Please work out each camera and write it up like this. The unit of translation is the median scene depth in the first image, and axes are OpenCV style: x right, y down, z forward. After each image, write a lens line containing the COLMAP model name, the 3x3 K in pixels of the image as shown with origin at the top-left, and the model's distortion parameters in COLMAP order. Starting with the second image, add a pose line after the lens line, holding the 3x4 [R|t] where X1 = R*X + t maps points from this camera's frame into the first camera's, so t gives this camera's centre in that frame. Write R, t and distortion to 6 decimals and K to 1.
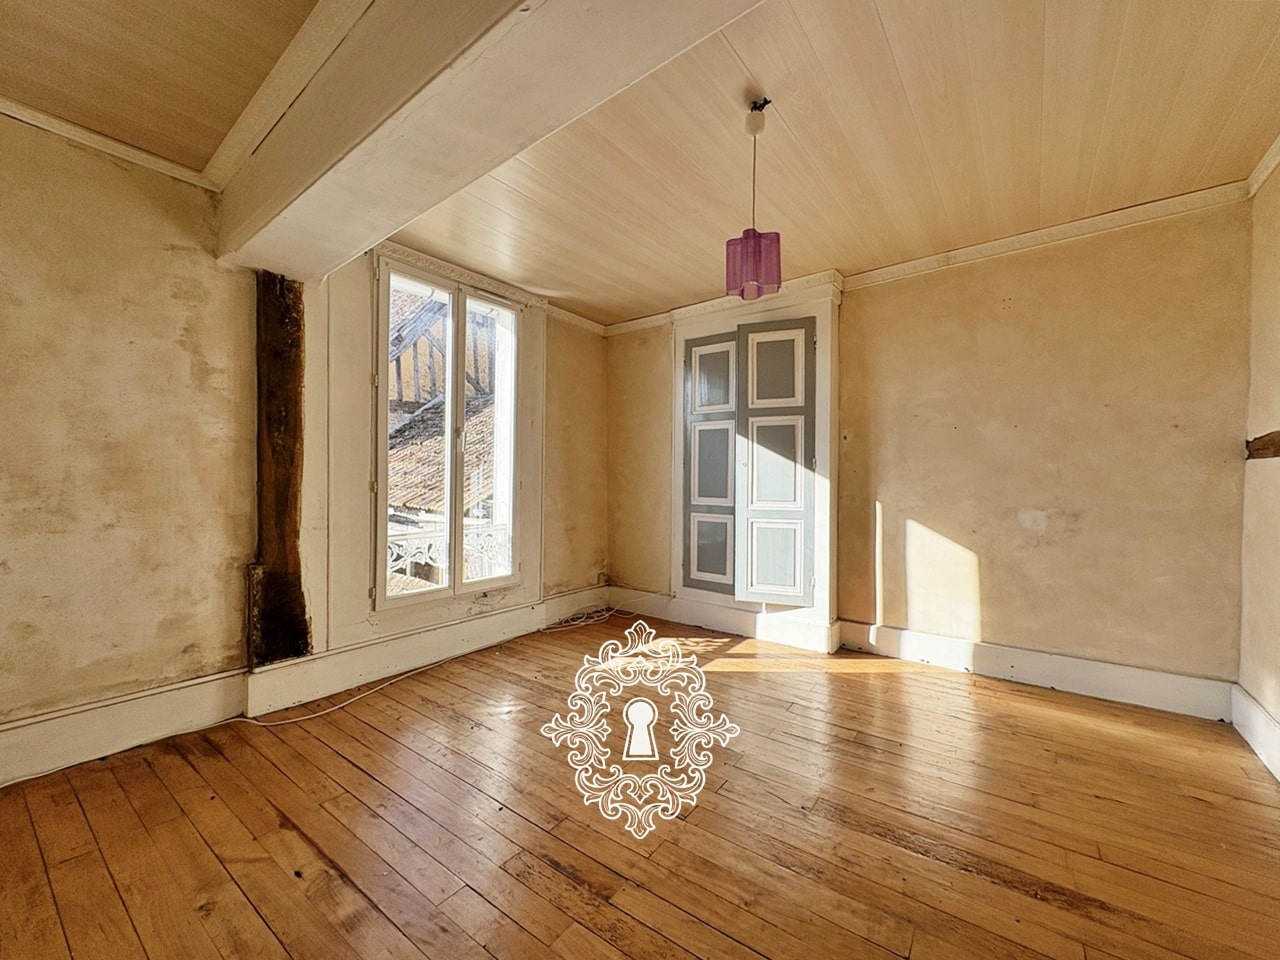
lens RADIAL K [[516.1, 0, 643.5], [0, 516.1, 478.0], [0, 0, 1]] dist [0.000878, 0.000026]
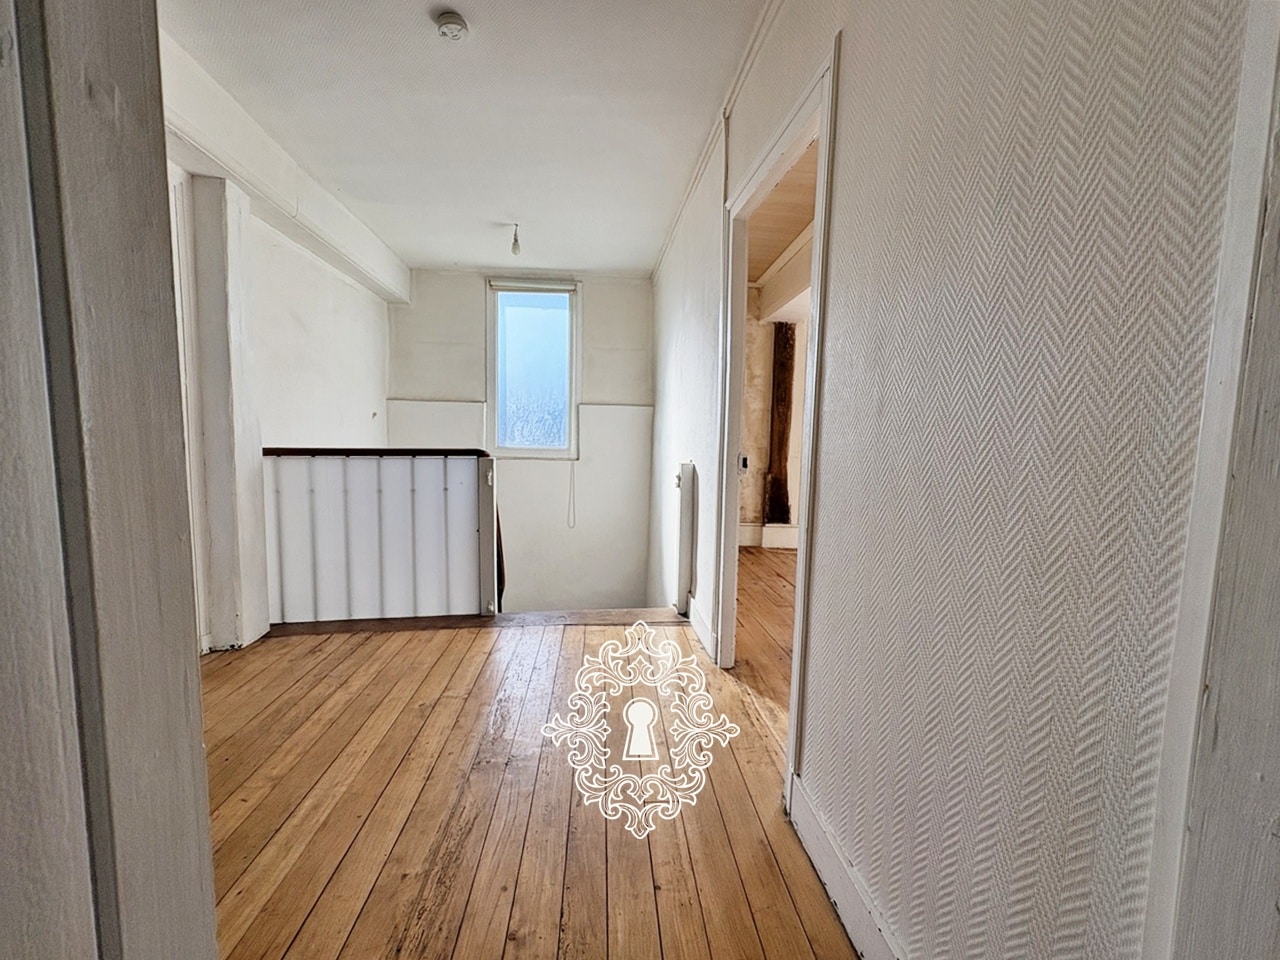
lens RADIAL K [[516.1, 0, 643.5], [0, 516.1, 479.4], [0, 0, 1]] dist [0.000878, 0.000026]
pose [[0.654186, 0.087947, -0.751203, 0.438378], [-0.017088, 0.994682, 0.101571, -0.001904], [0.756140, -0.053610, 0.652210, -0.673807]]
